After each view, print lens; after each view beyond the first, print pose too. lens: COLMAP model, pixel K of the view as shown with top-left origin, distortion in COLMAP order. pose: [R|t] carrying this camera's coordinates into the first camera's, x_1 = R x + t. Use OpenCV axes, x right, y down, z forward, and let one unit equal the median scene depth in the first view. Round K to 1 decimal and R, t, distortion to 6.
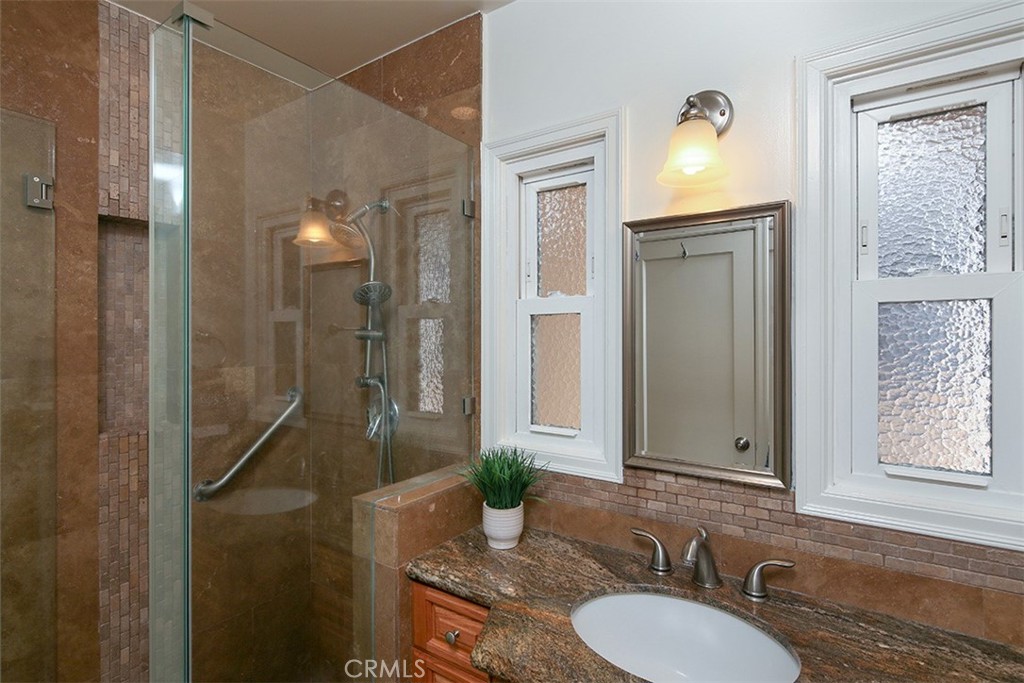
lens RADIAL K [[502.2, 0, 518.1], [0, 502.2, 333.5], [0, 0, 1]] dist [0.000564, -0.001316]
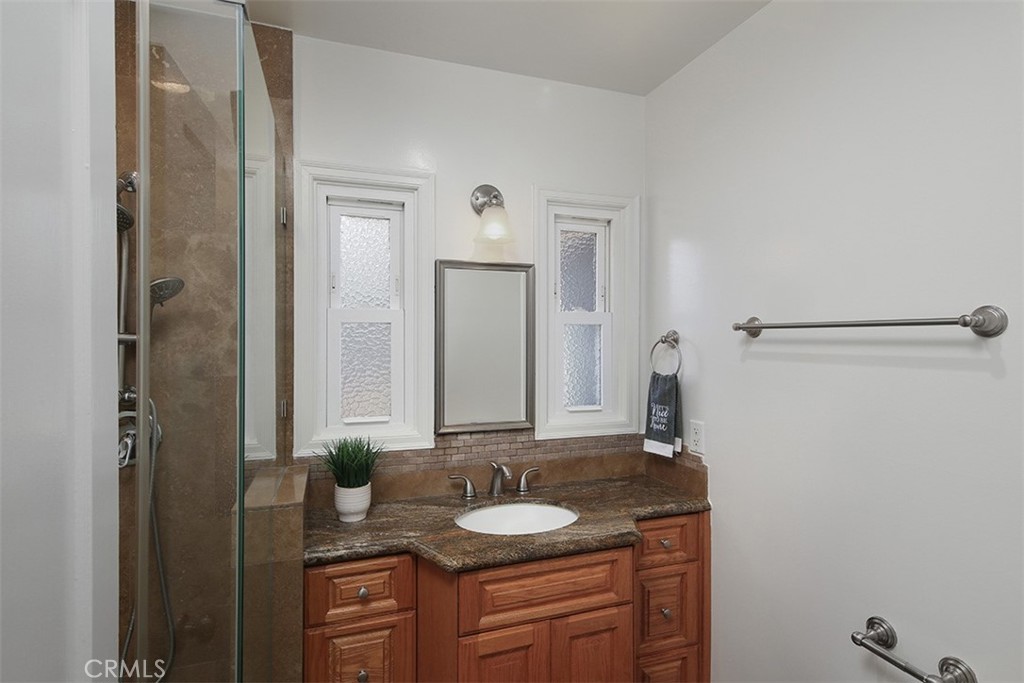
lens RADIAL K [[510.7, 0, 512.0], [0, 510.7, 341.5], [0, 0, 1]] dist [0.000536, -0.000323]
pose [[0.589169, 0.001578, 0.808008, -0.842697], [-0.002552, 0.999997, -0.000092, 0.006779], [-0.808005, -0.002008, 0.589172, 0.001954]]
